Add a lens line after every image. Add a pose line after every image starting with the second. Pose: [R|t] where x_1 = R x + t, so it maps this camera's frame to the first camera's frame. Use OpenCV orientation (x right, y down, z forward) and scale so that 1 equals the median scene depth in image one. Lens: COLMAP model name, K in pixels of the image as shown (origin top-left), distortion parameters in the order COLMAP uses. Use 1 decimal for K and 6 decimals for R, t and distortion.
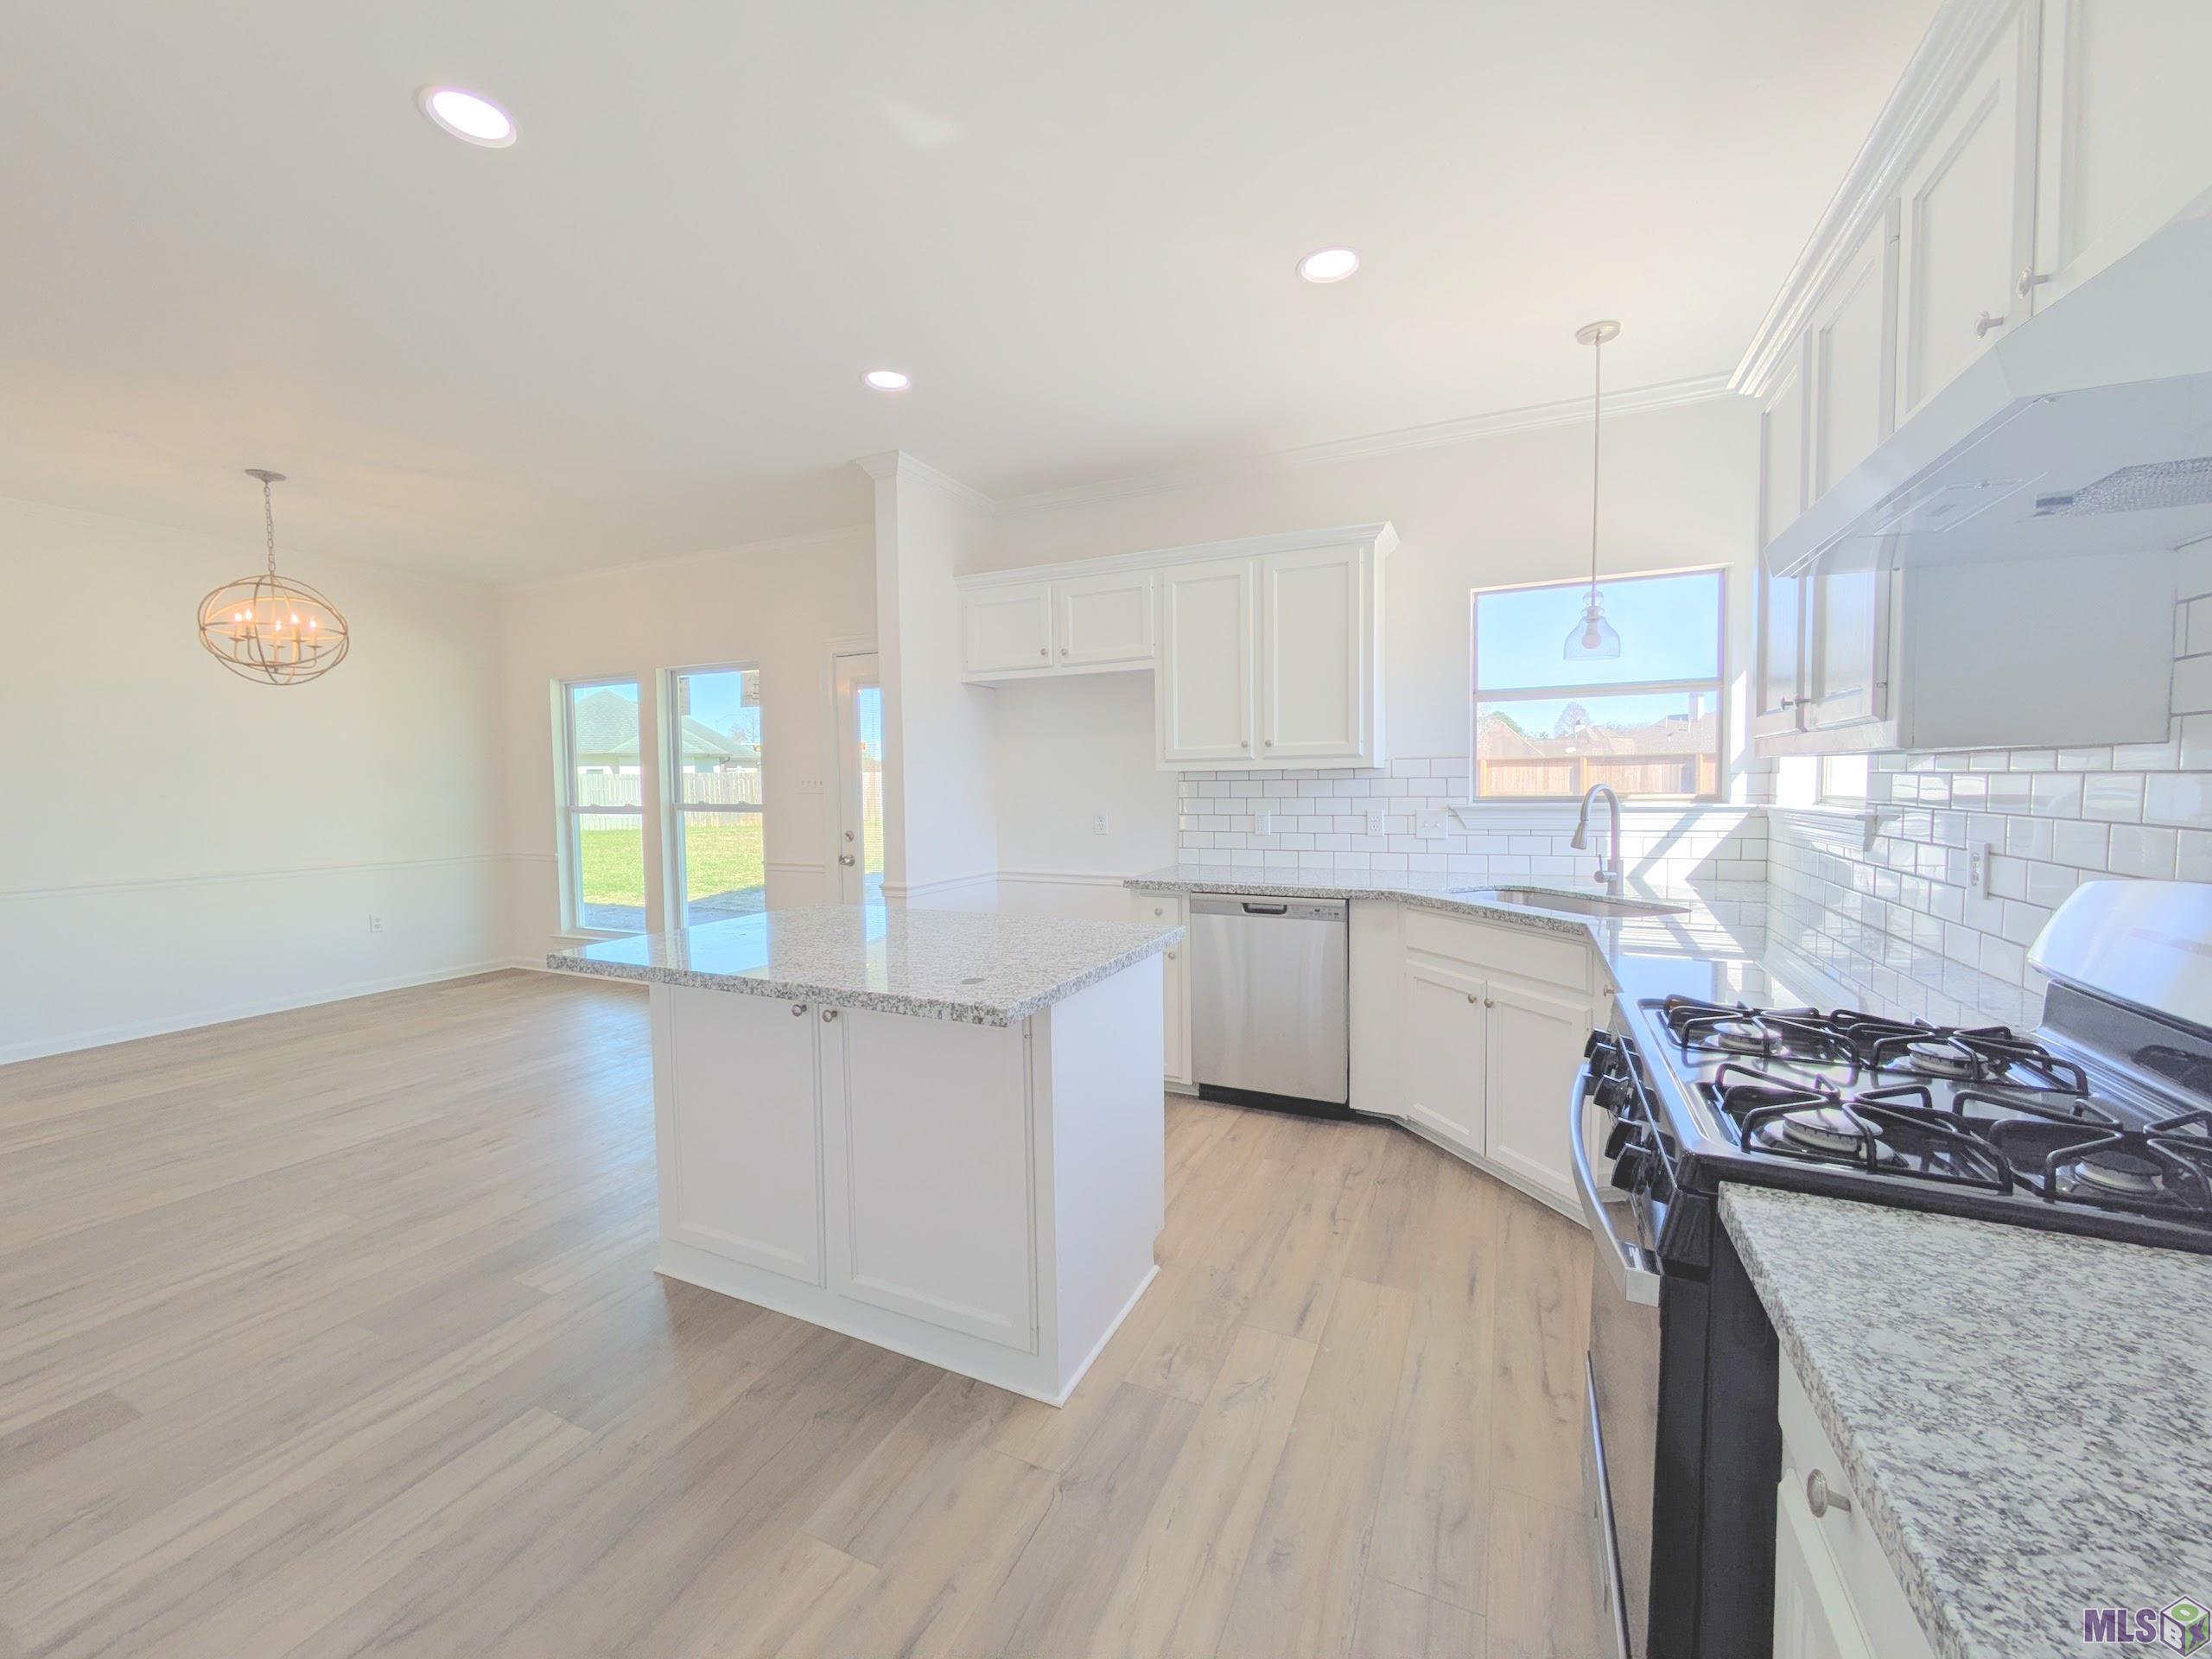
lens RADIAL K [[875.7, 0, 1107.8], [0, 875.7, 826.8], [0, 0, 1]] dist [-0.006221, 0.002846]
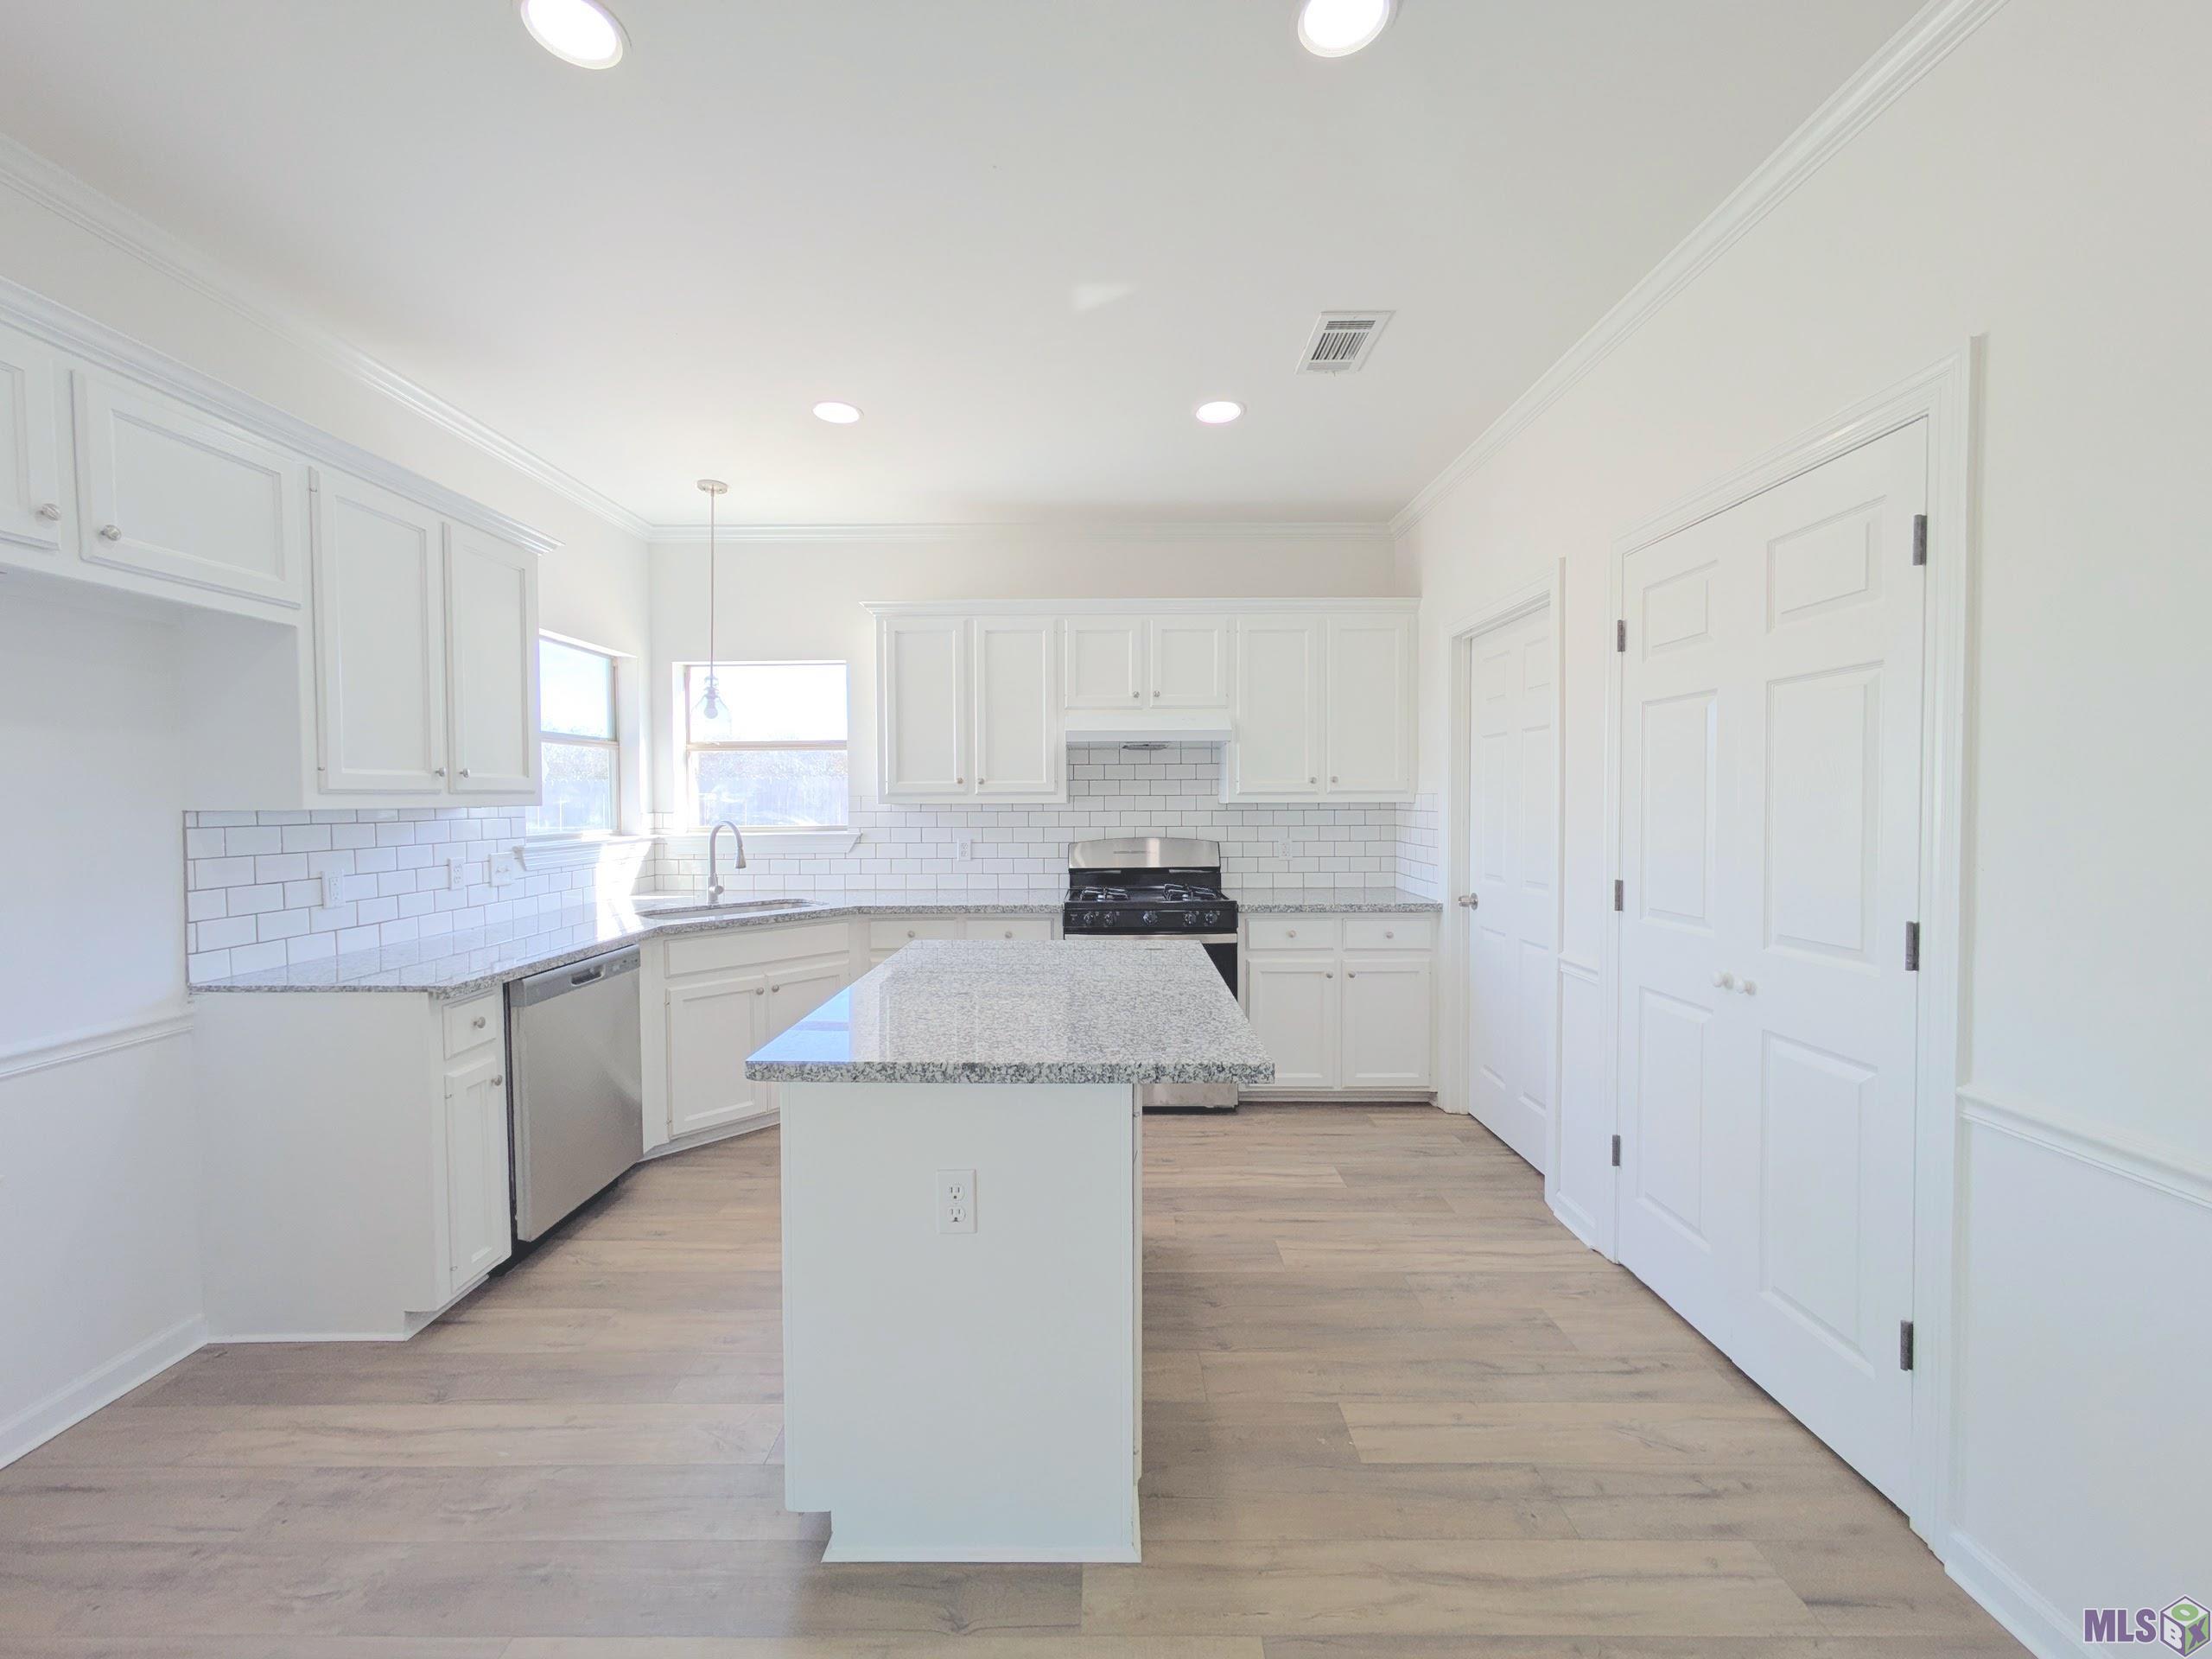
lens RADIAL K [[875.7, 0, 1096.3], [0, 875.7, 822.1], [0, 0, 1]] dist [-0.006221, 0.002846]
pose [[-0.414189, -0.008530, 0.910151, -0.709459], [0.060326, 0.997500, 0.036802, -0.047871], [-0.908190, 0.070149, -0.412639, 0.815479]]
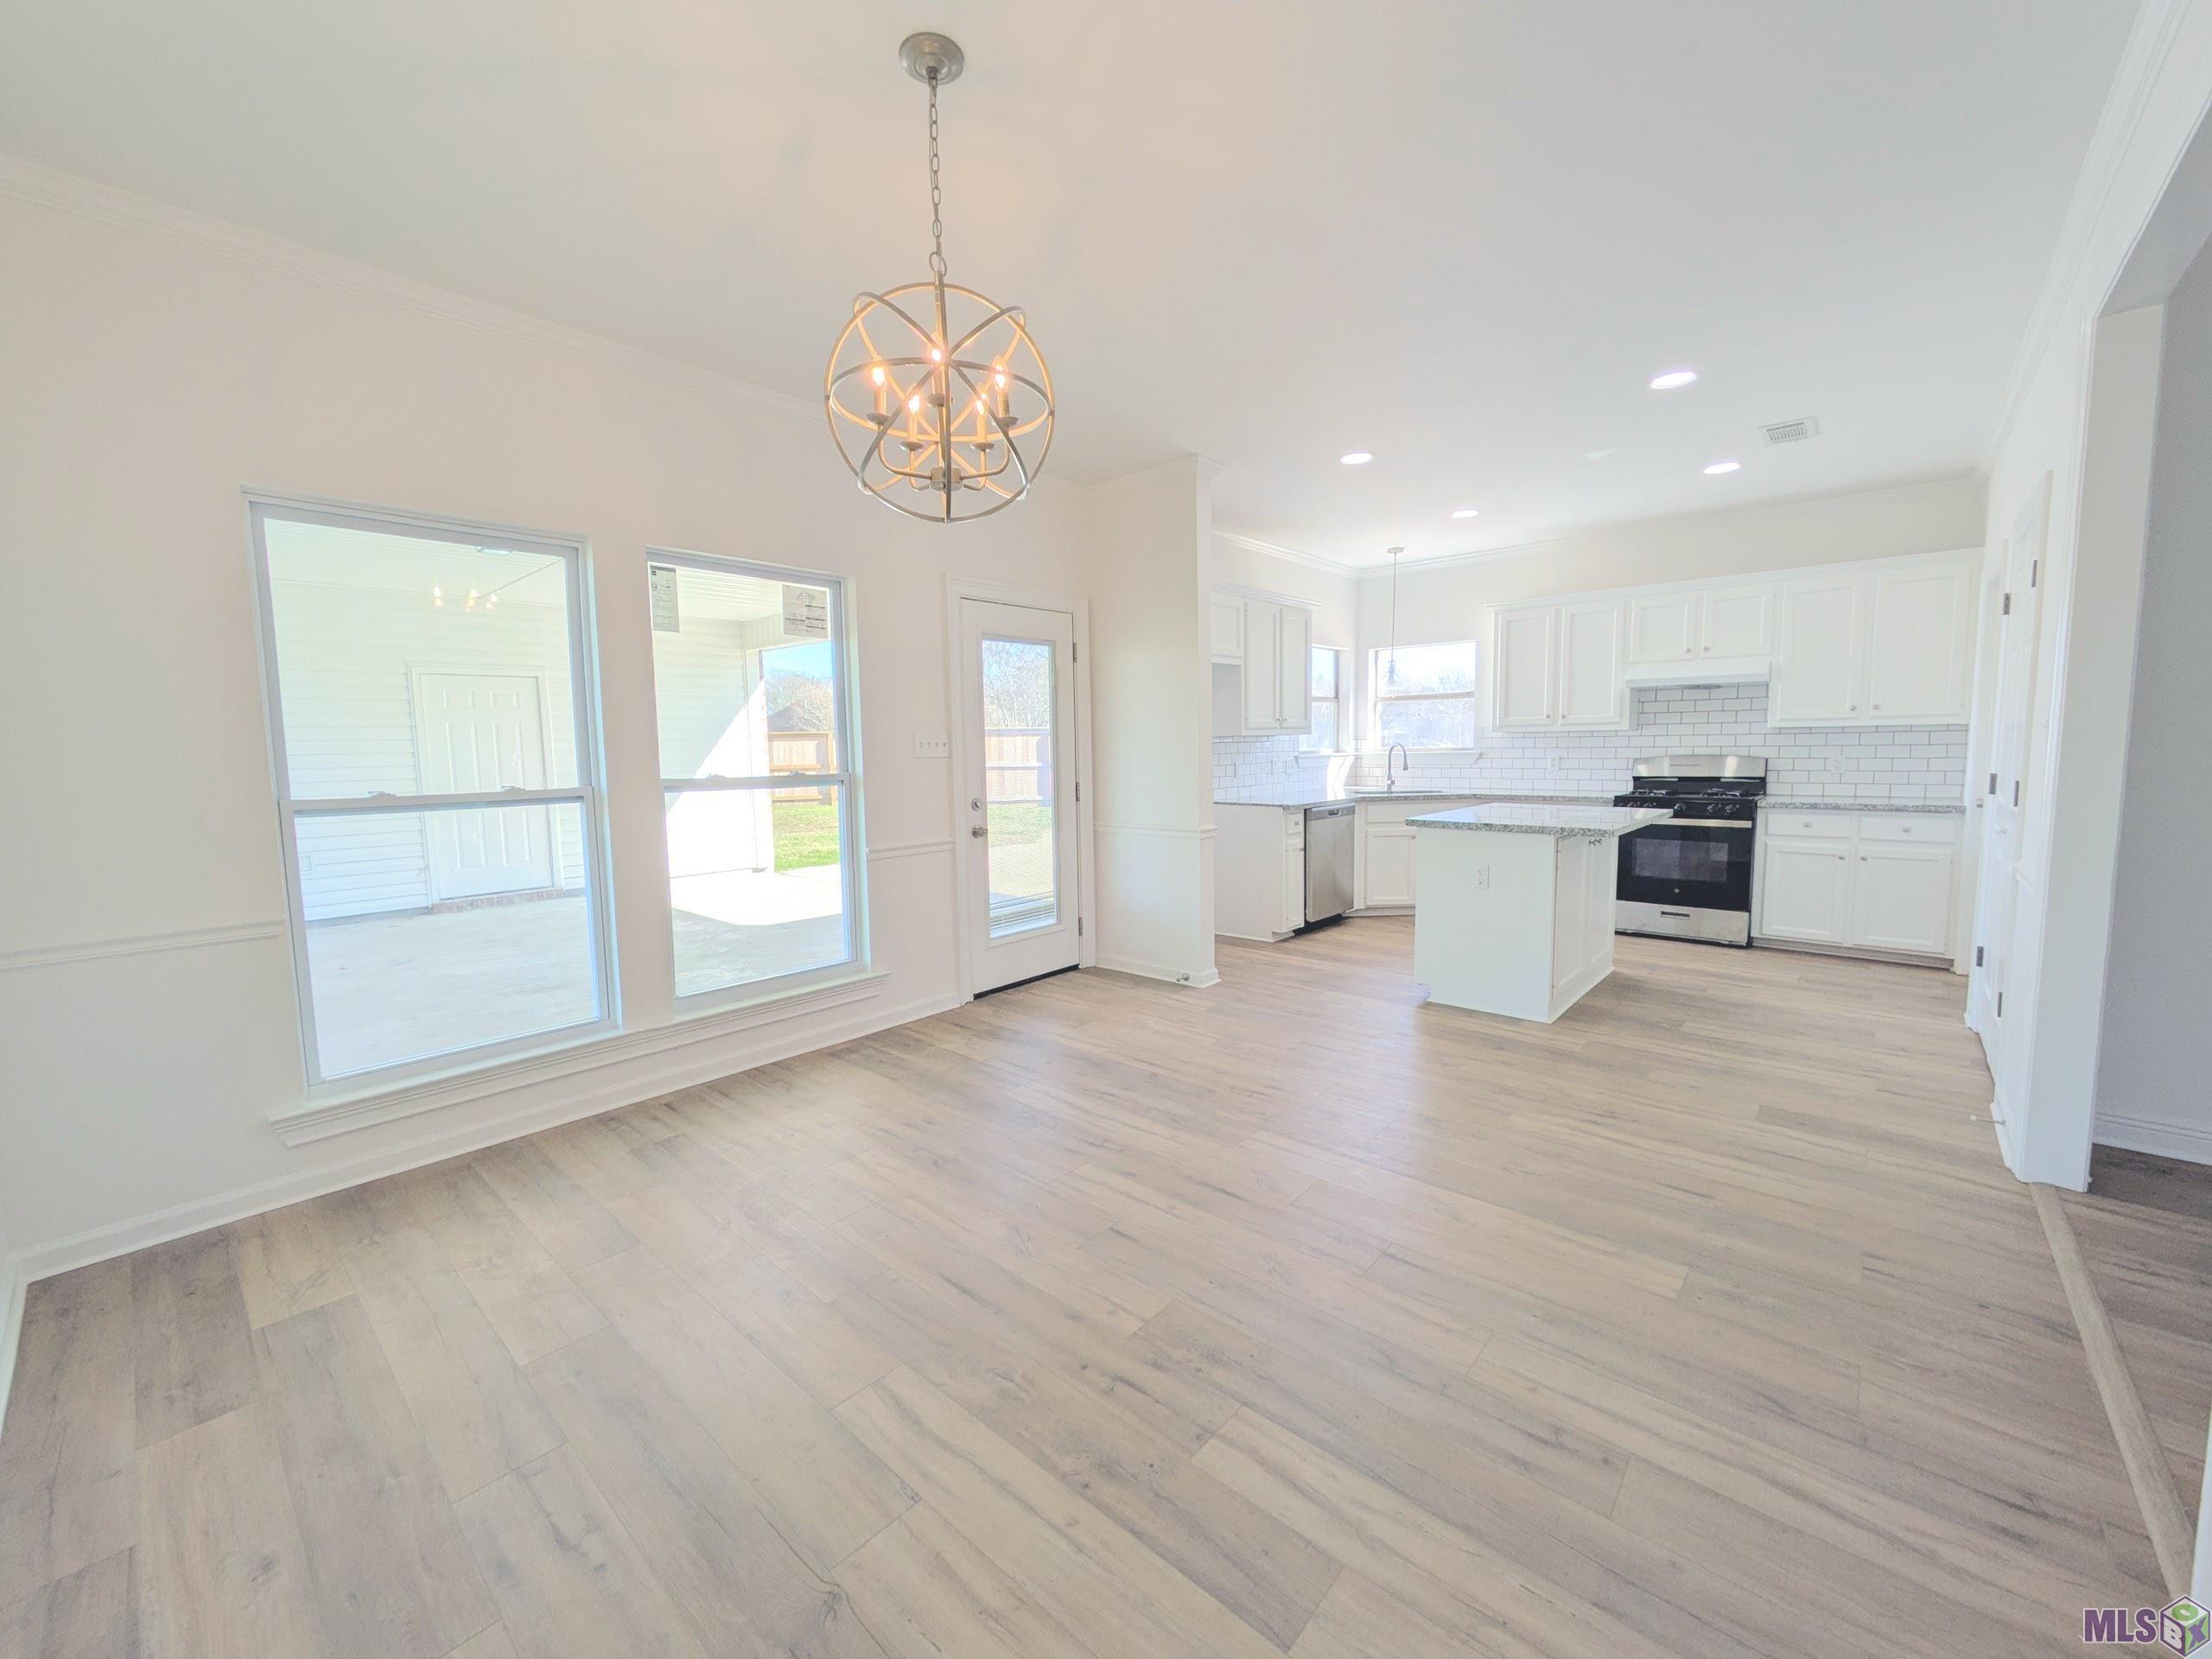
lens RADIAL K [[875.7, 0, 1096.2], [0, 875.7, 819.7], [0, 0, 1]] dist [-0.006221, 0.002846]
pose [[0.294561, -0.074227, 0.952746, -1.521041], [0.064902, 0.996231, 0.057549, -0.023833], [-0.953426, 0.044884, 0.298268, 0.848953]]
